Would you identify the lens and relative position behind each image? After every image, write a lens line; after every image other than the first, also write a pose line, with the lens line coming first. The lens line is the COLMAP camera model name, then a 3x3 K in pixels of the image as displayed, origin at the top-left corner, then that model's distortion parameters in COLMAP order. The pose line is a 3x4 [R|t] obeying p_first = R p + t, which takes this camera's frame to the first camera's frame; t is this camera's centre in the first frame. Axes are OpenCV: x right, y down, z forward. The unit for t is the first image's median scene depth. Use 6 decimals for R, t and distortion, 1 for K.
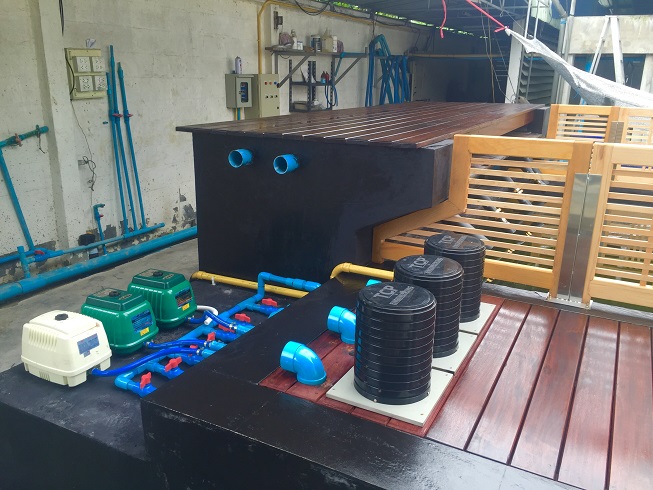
lens RADIAL K [[560.9, 0, 325.5], [0, 560.9, 242.2], [0, 0, 1]] dist [0.085878, -0.115212]
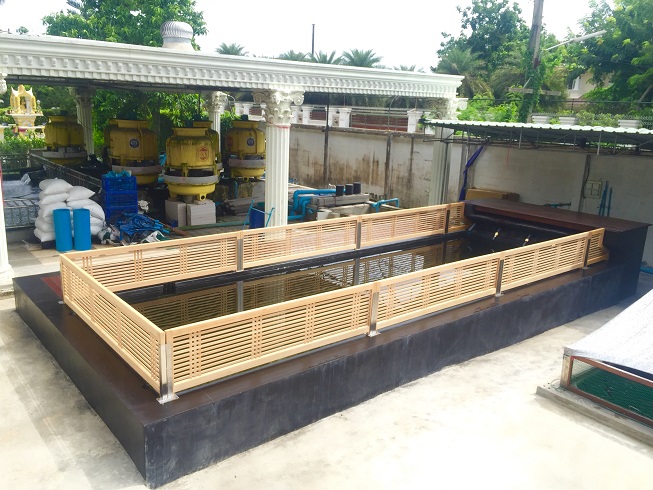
lens RADIAL K [[551.7, 0, 326.5], [0, 551.7, 245.0], [0, 0, 1]] dist [0.052743, -0.002669]
pose [[-0.387369, 0.194179, -0.901244, 2.176247], [-0.310733, 0.892868, 0.325932, -0.446851], [0.867981, 0.406302, -0.285531, 0.627120]]
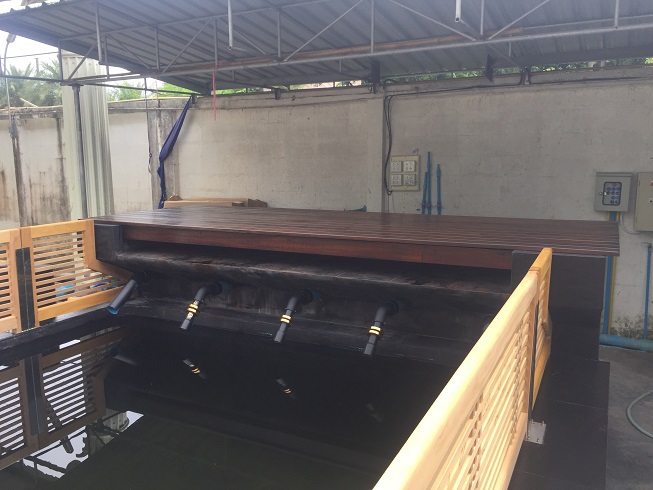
lens RADIAL K [[560.9, 0, 325.5], [0, 560.9, 242.2], [0, 0, 1]] dist [0.085878, -0.115212]
pose [[0.011685, 0.141033, -0.989936, 0.772144], [-0.280718, 0.950653, 0.132122, -0.218451], [0.959719, 0.276349, 0.050699, 0.660182]]
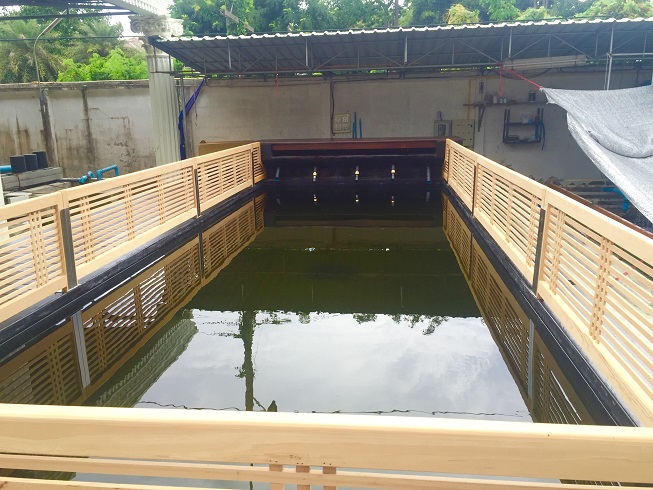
lens RADIAL K [[560.9, 0, 325.5], [0, 560.9, 242.2], [0, 0, 1]] dist [0.085878, -0.115212]
pose [[0.362554, 0.187208, -0.912966, 1.638516], [-0.244229, 0.964466, 0.100781, -0.012875], [0.899393, 0.186434, 0.395393, 0.021632]]
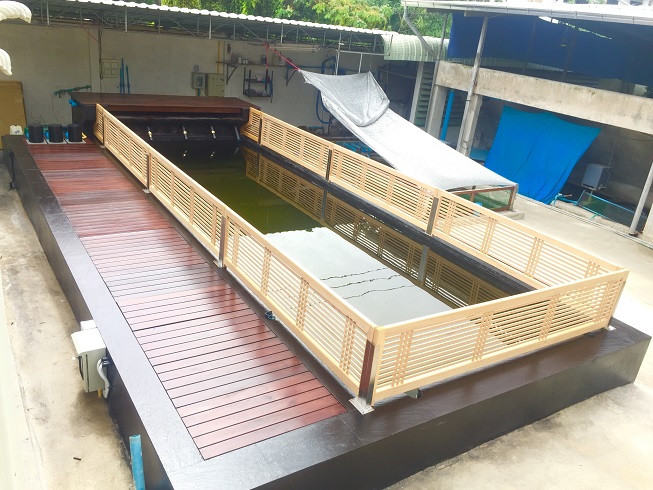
lens RADIAL K [[560.9, 0, 325.5], [0, 560.9, 242.2], [0, 0, 1]] dist [0.085878, -0.115212]
pose [[0.867062, 0.259098, -0.425525, 1.543471], [-0.236020, 0.965822, 0.107159, -0.020937], [0.438746, 0.007519, 0.898580, -0.829032]]
